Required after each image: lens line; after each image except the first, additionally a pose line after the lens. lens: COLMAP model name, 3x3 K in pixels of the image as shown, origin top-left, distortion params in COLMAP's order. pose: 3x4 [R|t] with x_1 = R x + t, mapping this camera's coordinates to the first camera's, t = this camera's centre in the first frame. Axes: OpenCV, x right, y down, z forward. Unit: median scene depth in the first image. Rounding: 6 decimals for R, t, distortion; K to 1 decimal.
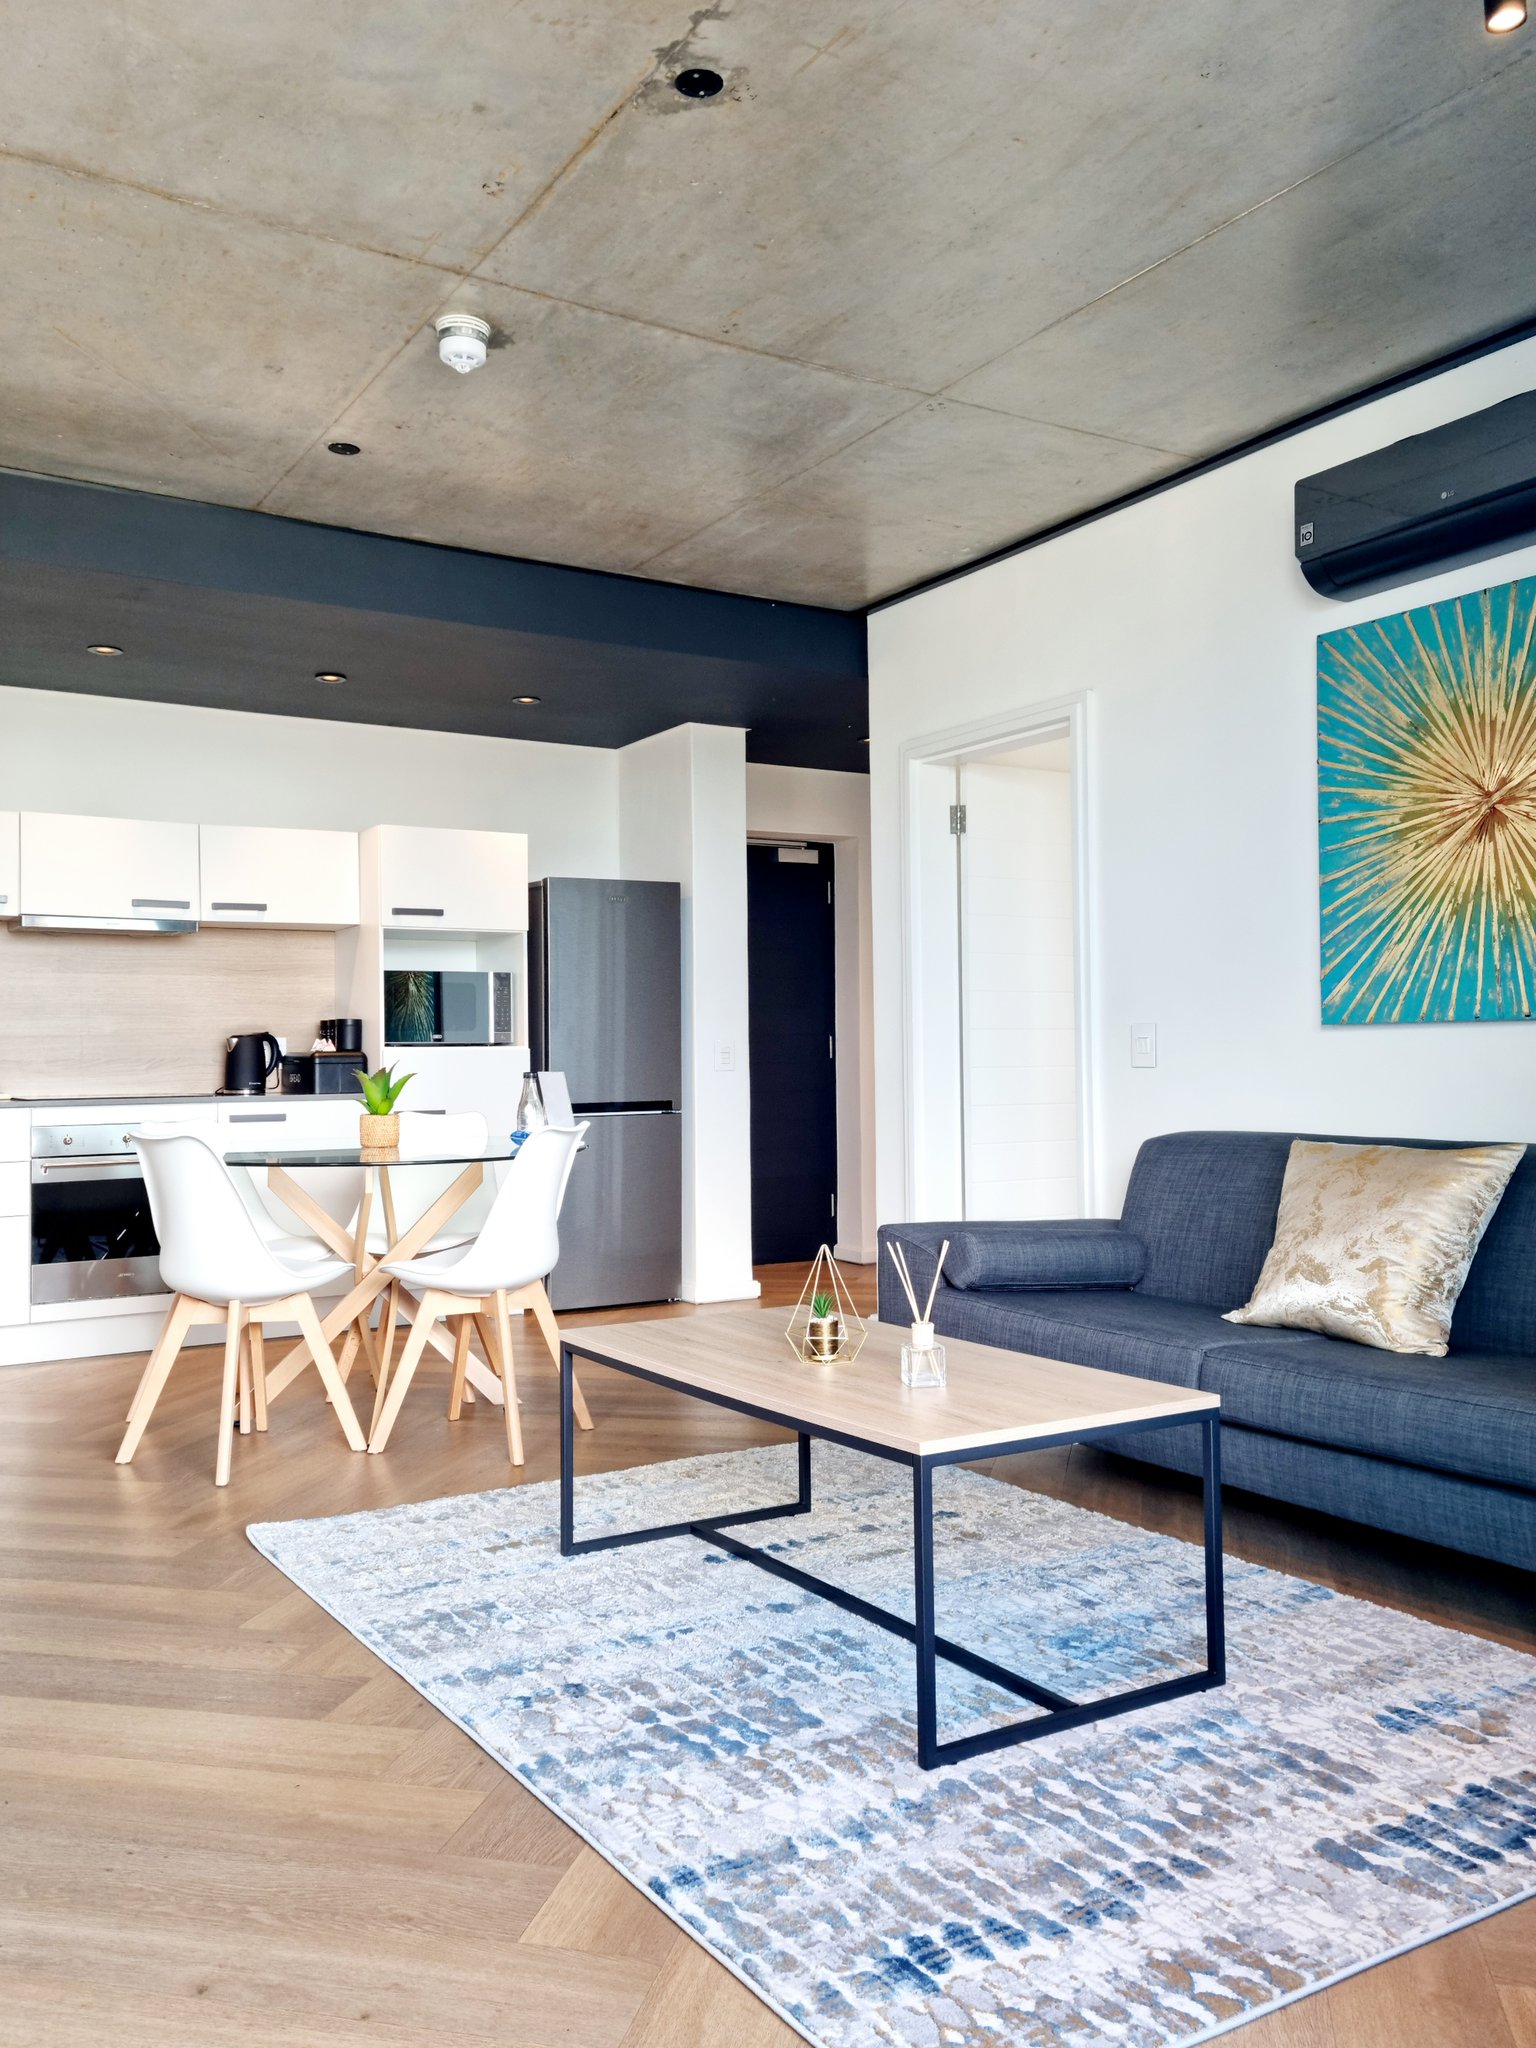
lens RADIAL K [[1633.1, 0, 742.7], [0, 1633.1, 1025.4], [0, 0, 1]] dist [0.063228, -0.006637]
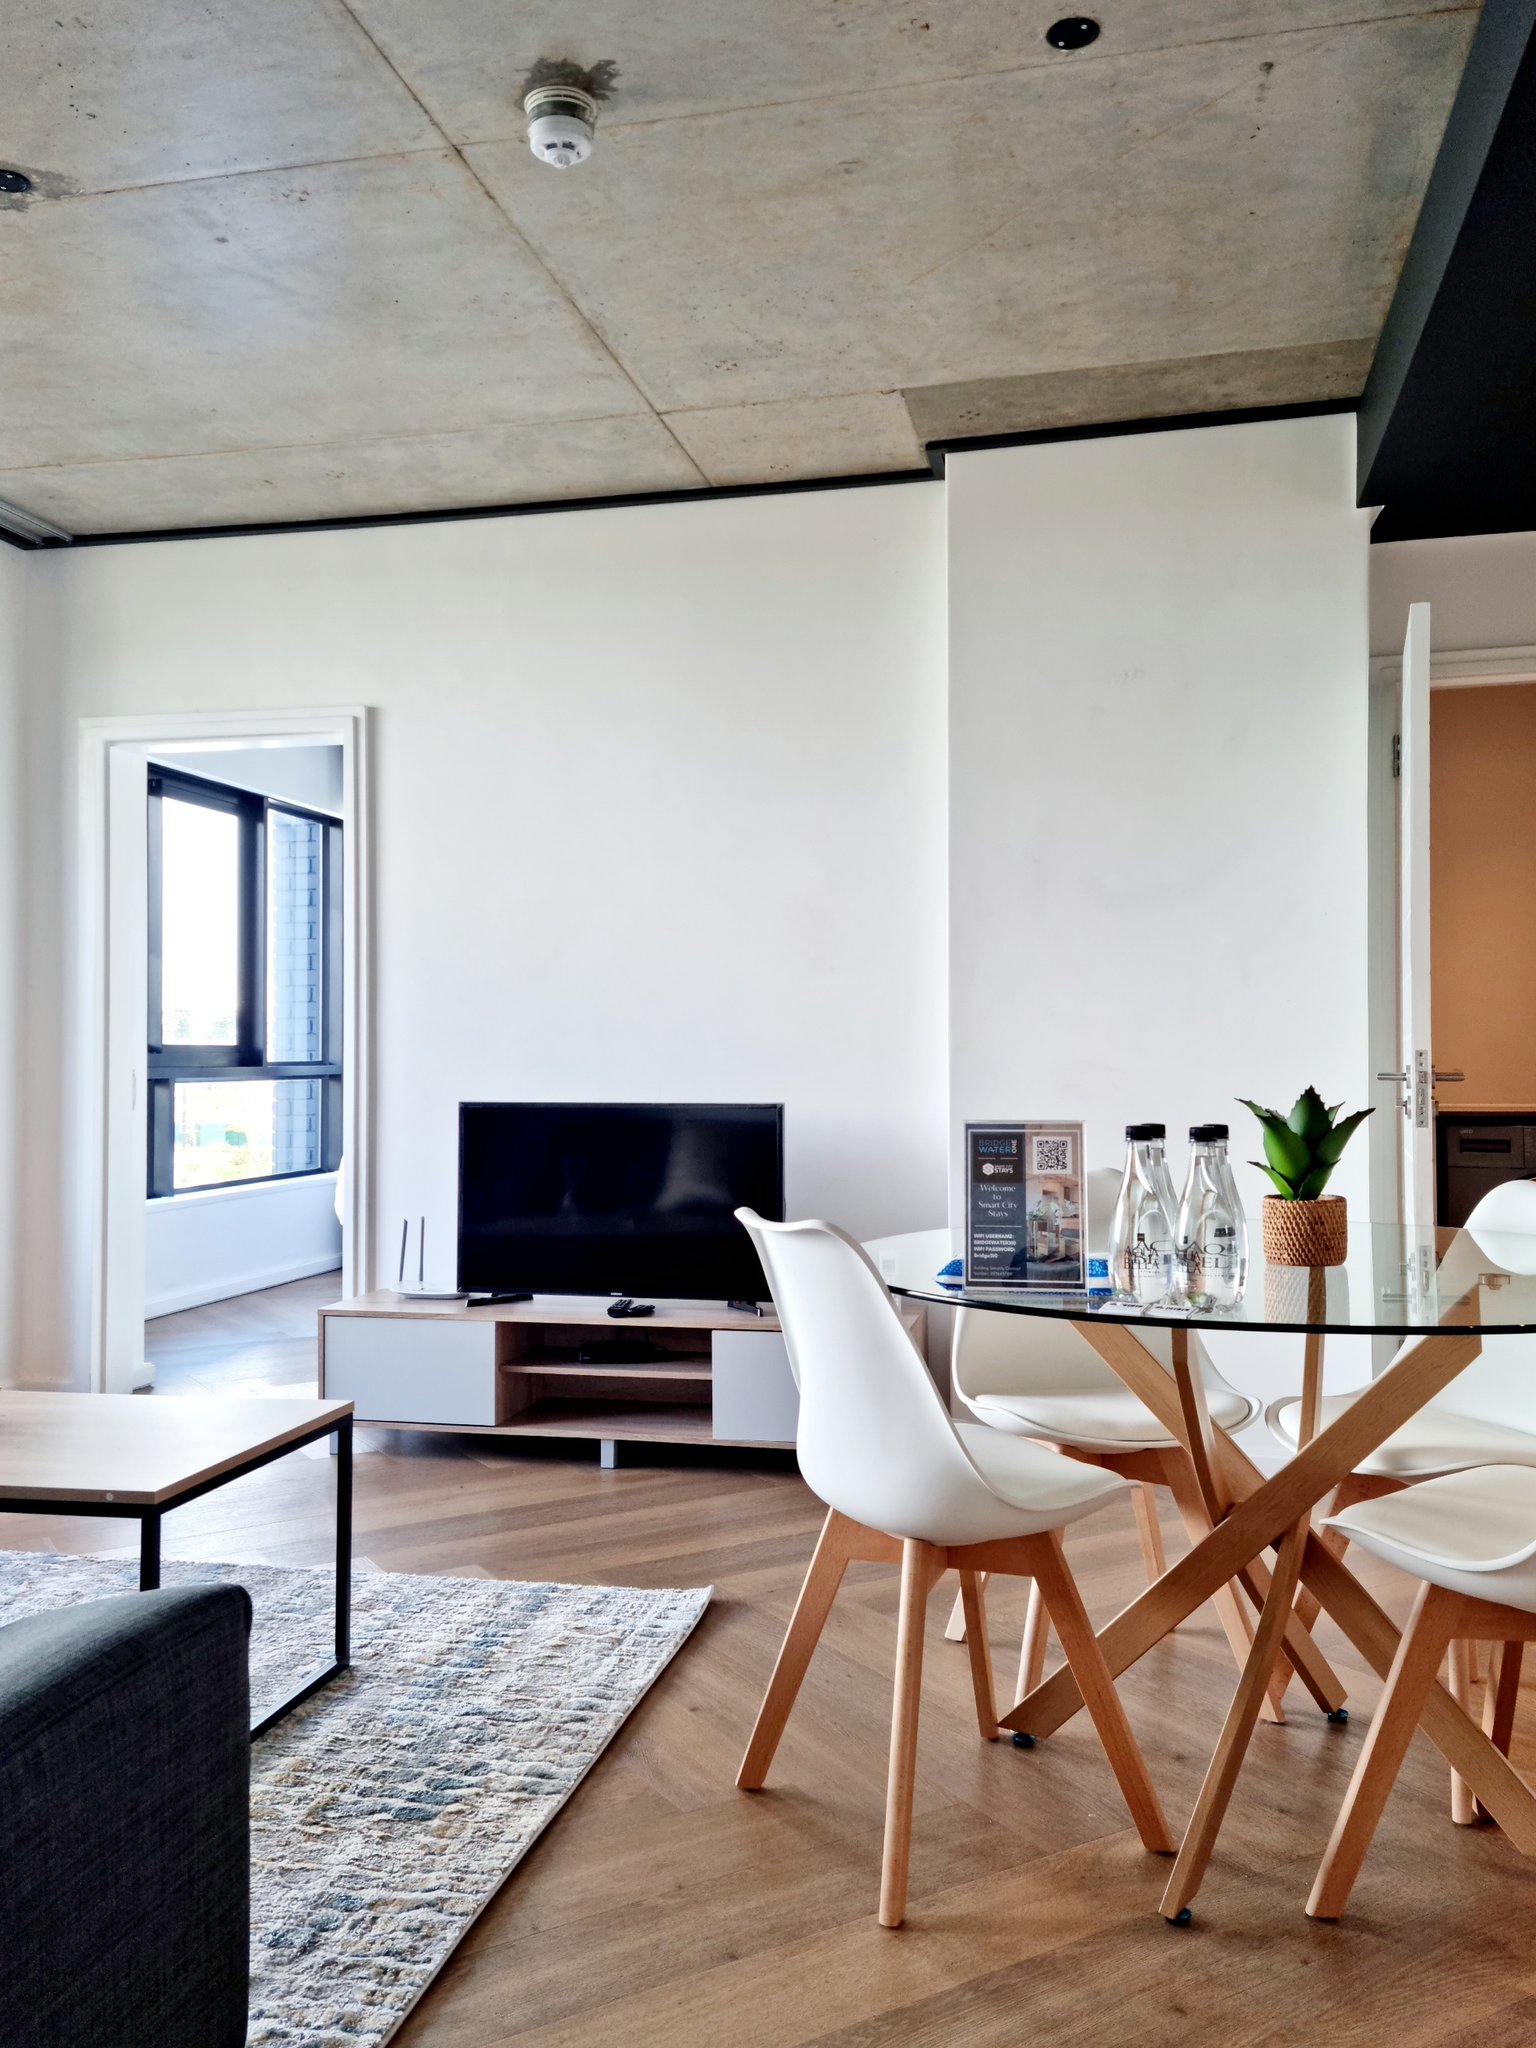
lens RADIAL K [[1633.1, 0, 742.7], [0, 1633.1, 1025.4], [0, 0, 1]] dist [0.063228, -0.006637]
pose [[-0.704419, -0.003907, -0.709774, 0.354400], [0.018808, 0.999531, -0.024168, 0.017415], [0.709535, -0.030374, -0.704015, 1.815824]]
